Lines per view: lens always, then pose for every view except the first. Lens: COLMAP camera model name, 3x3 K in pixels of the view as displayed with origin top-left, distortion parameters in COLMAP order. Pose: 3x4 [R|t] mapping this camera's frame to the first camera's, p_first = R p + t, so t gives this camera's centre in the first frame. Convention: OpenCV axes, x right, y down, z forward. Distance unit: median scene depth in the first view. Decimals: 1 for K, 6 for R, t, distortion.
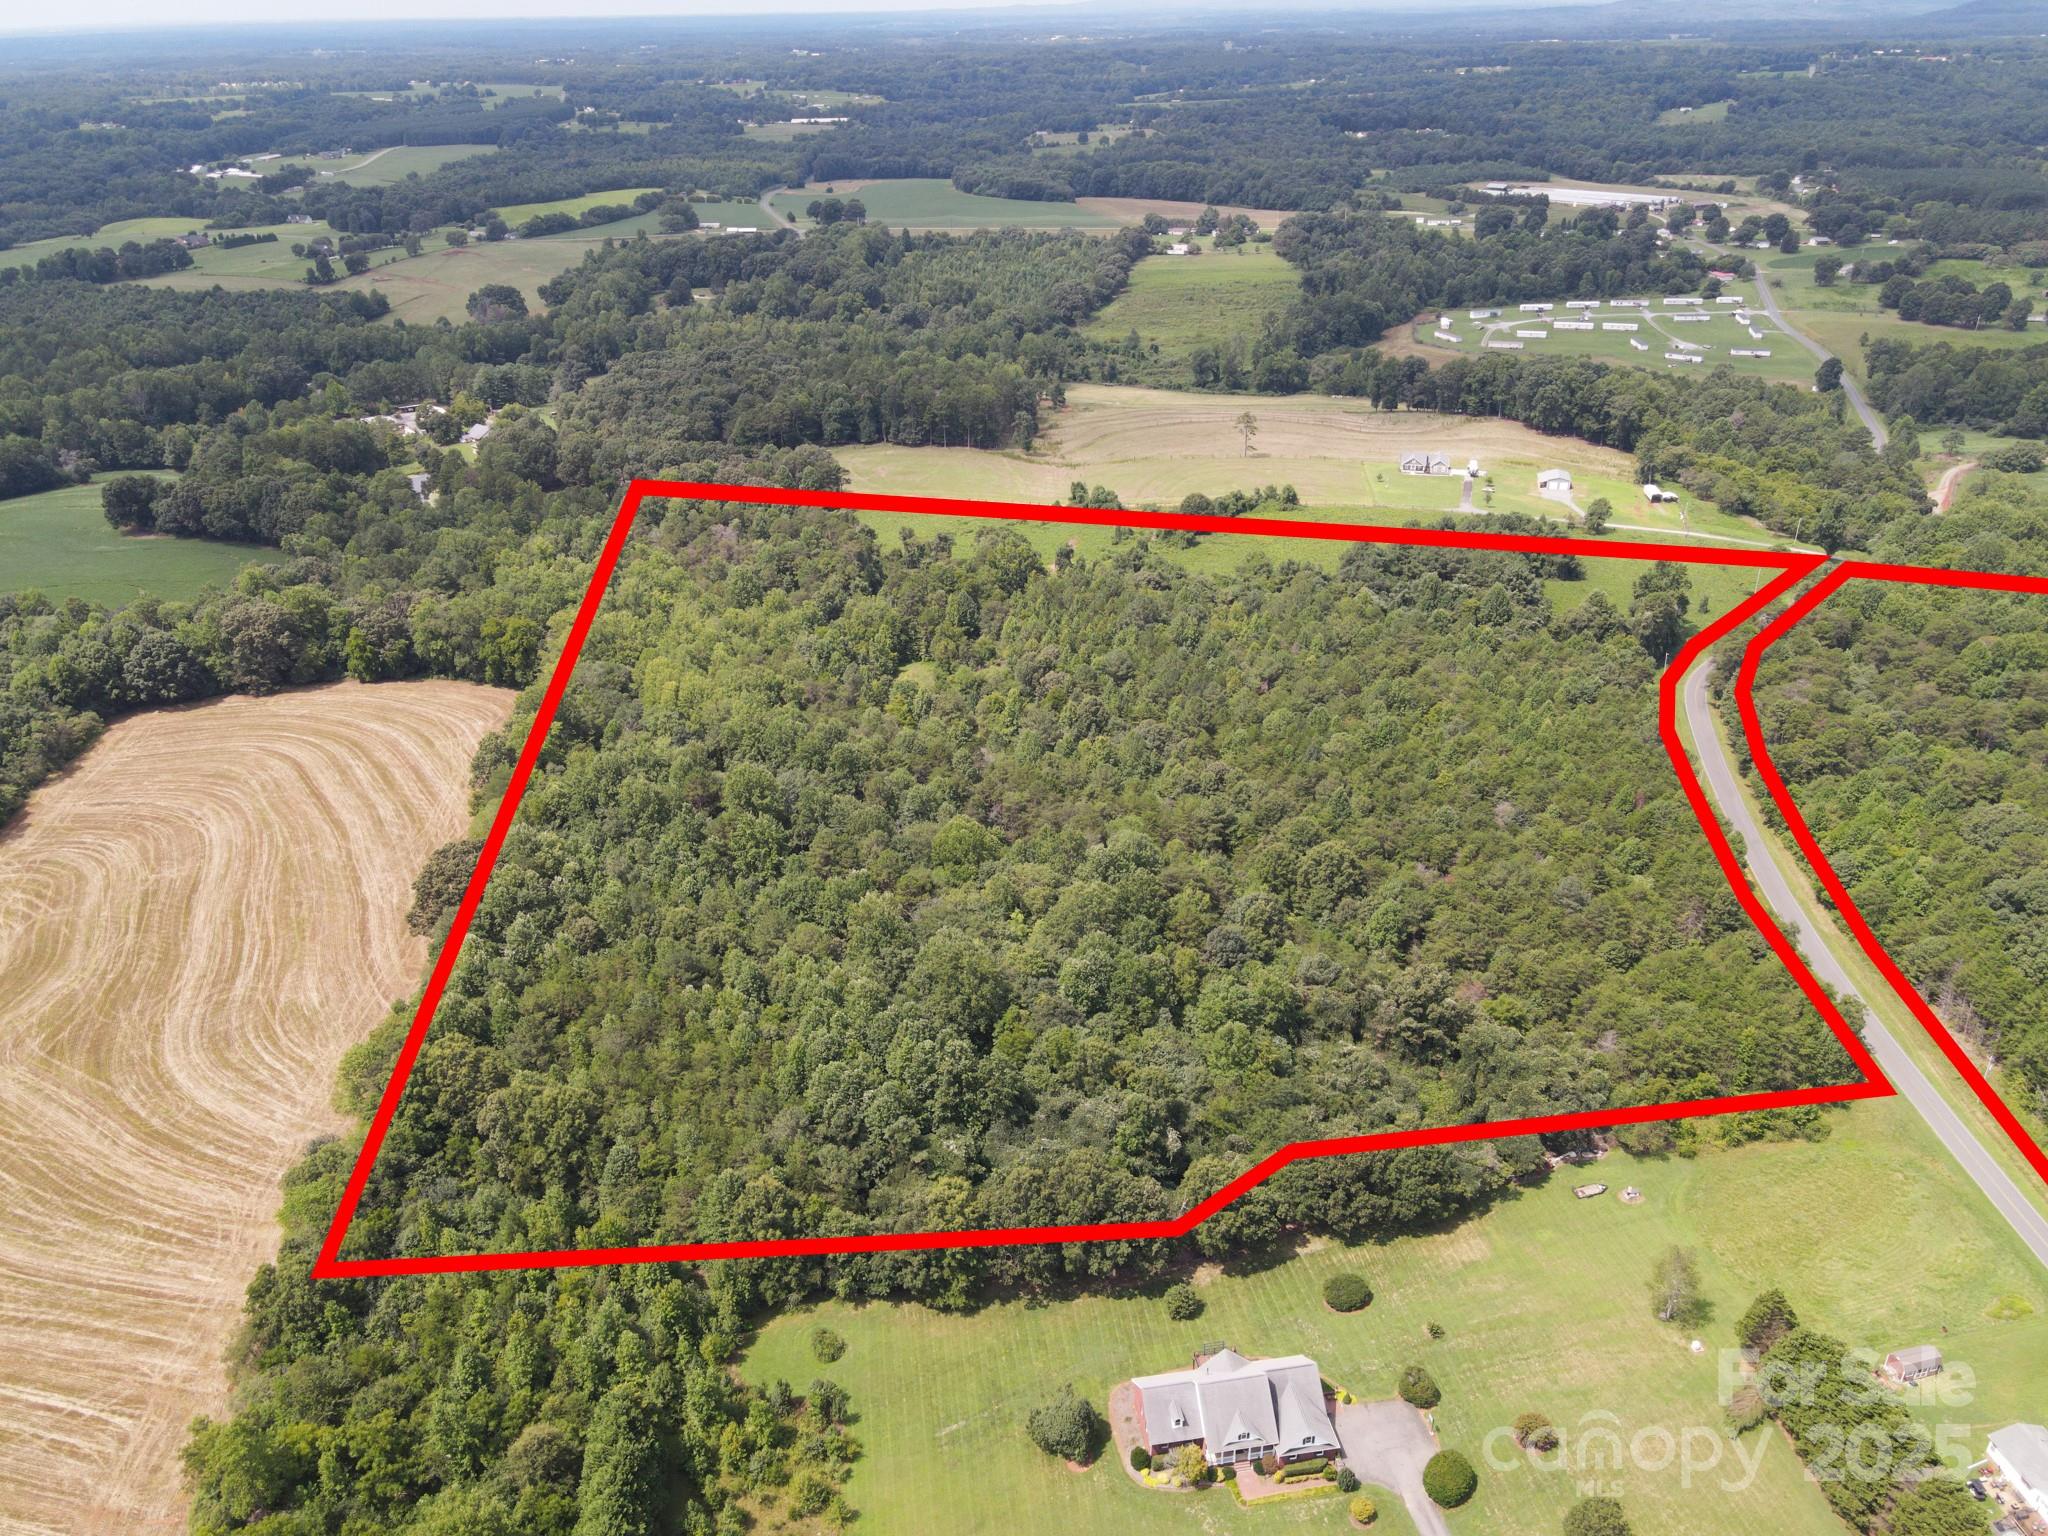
lens RADIAL K [[1406.5, 0, 1024.0], [0, 1406.5, 768.0], [0, 0, 1]] dist [0.003910, 0.001734]
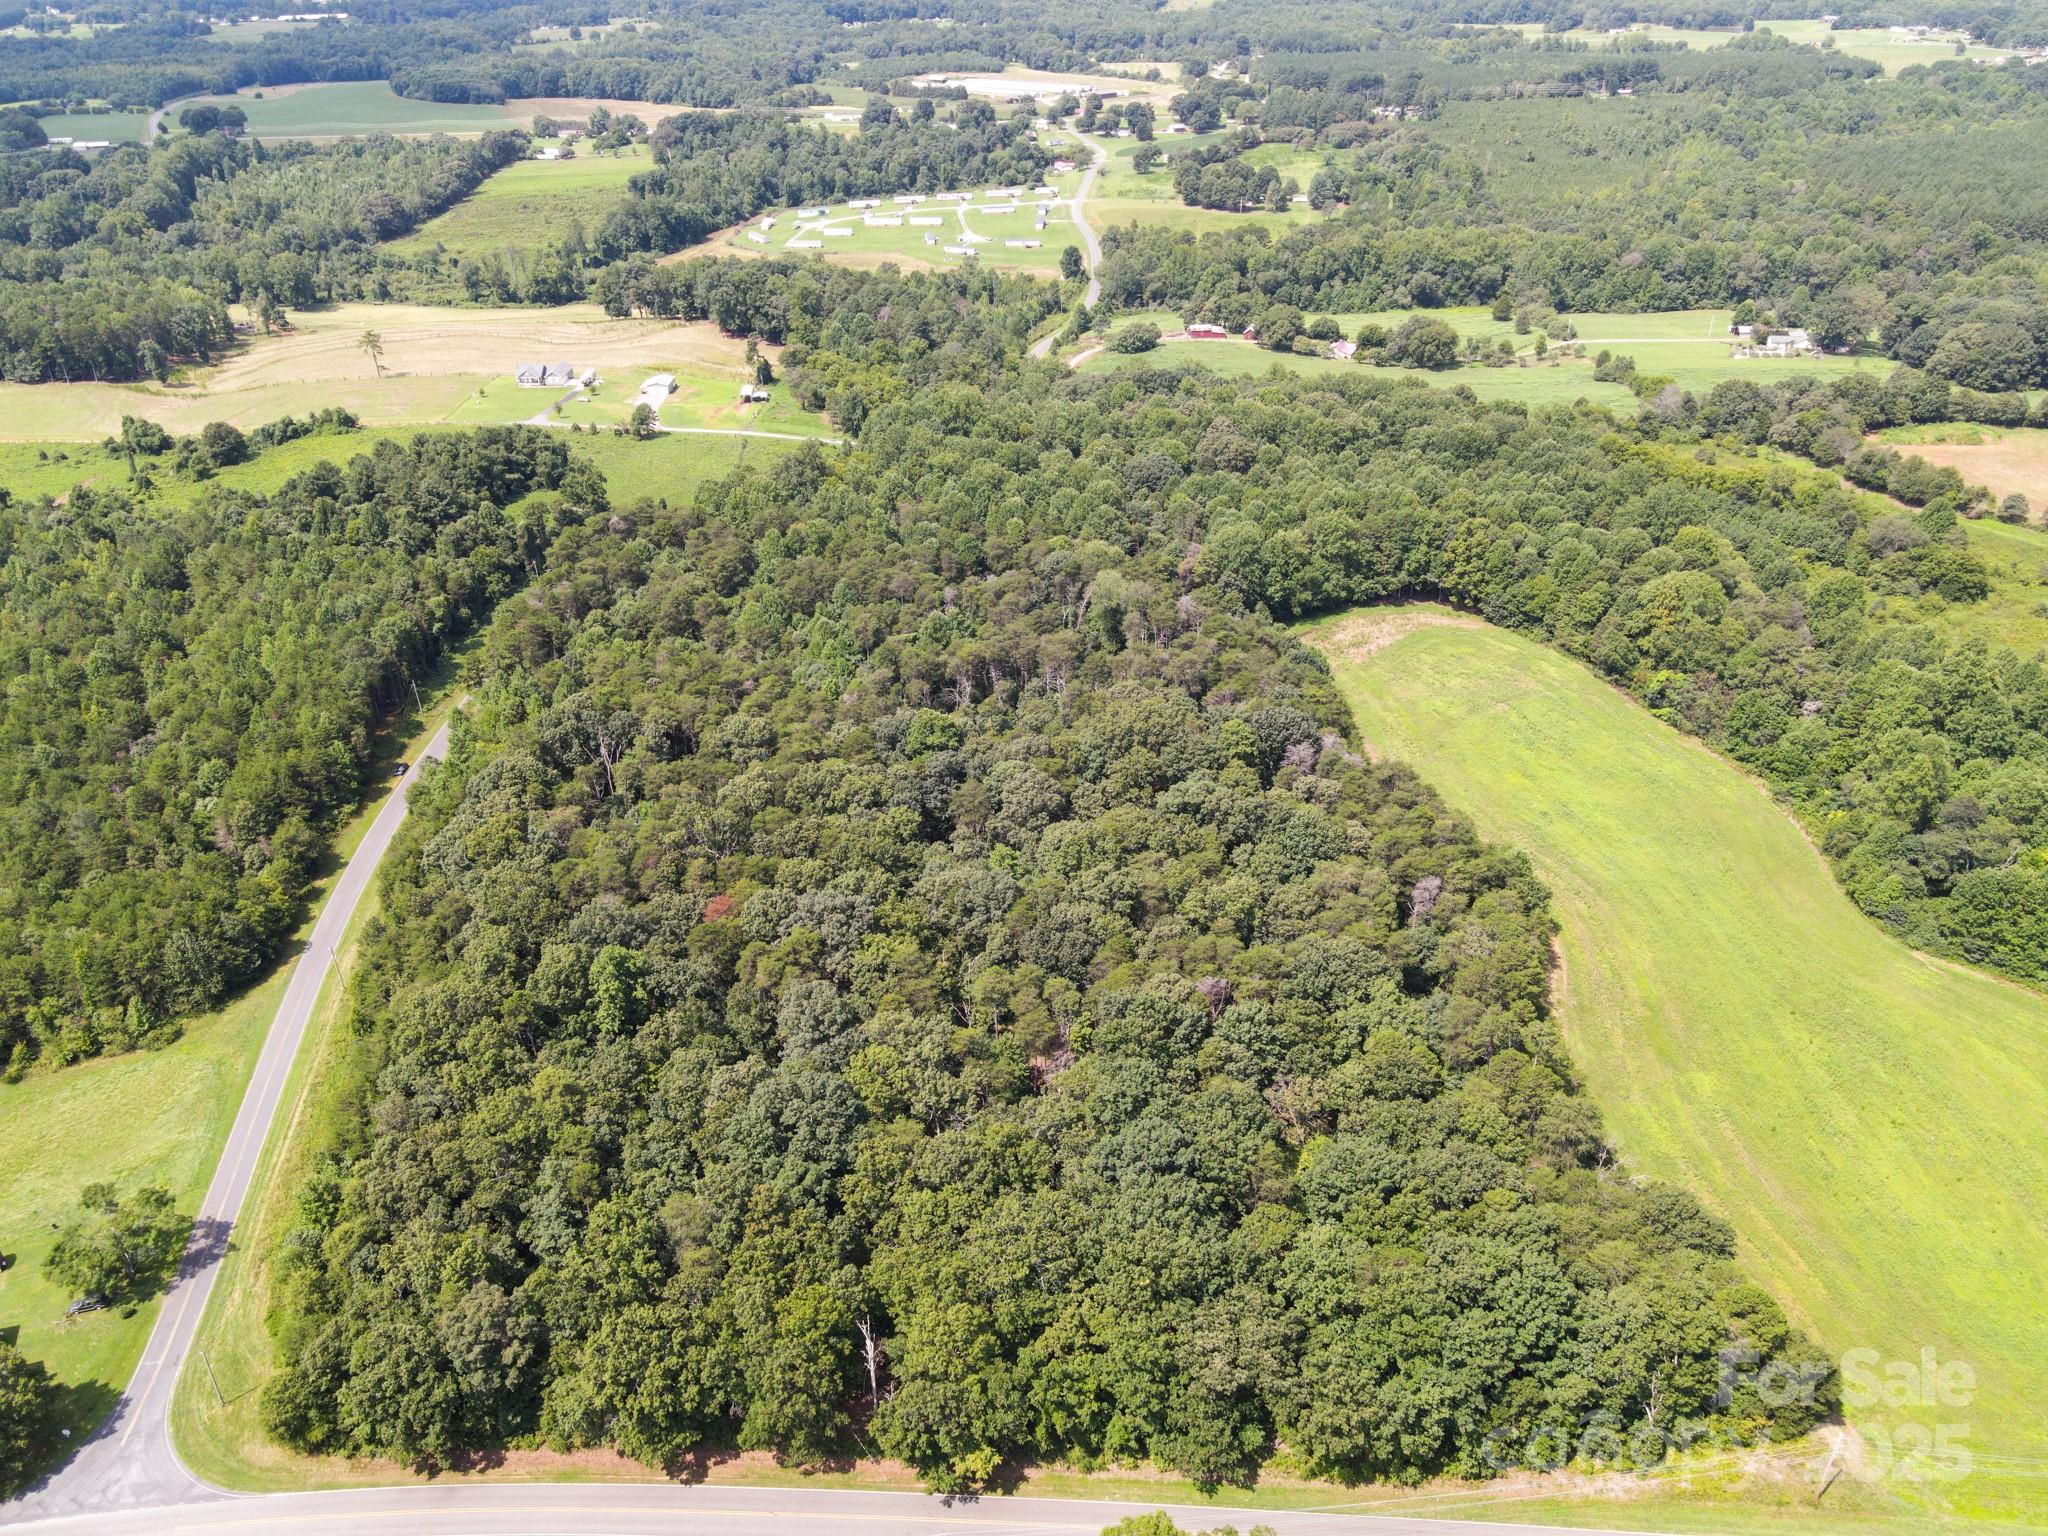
lens RADIAL K [[1406.5, 0, 1024.0], [0, 1406.5, 768.0], [0, 0, 1]] dist [0.003910, 0.001734]
pose [[0.982259, -0.100030, 0.158621, 0.239706], [0.089815, 0.993473, 0.070323, 0.010651], [-0.164620, -0.054829, 0.984832, -0.026017]]
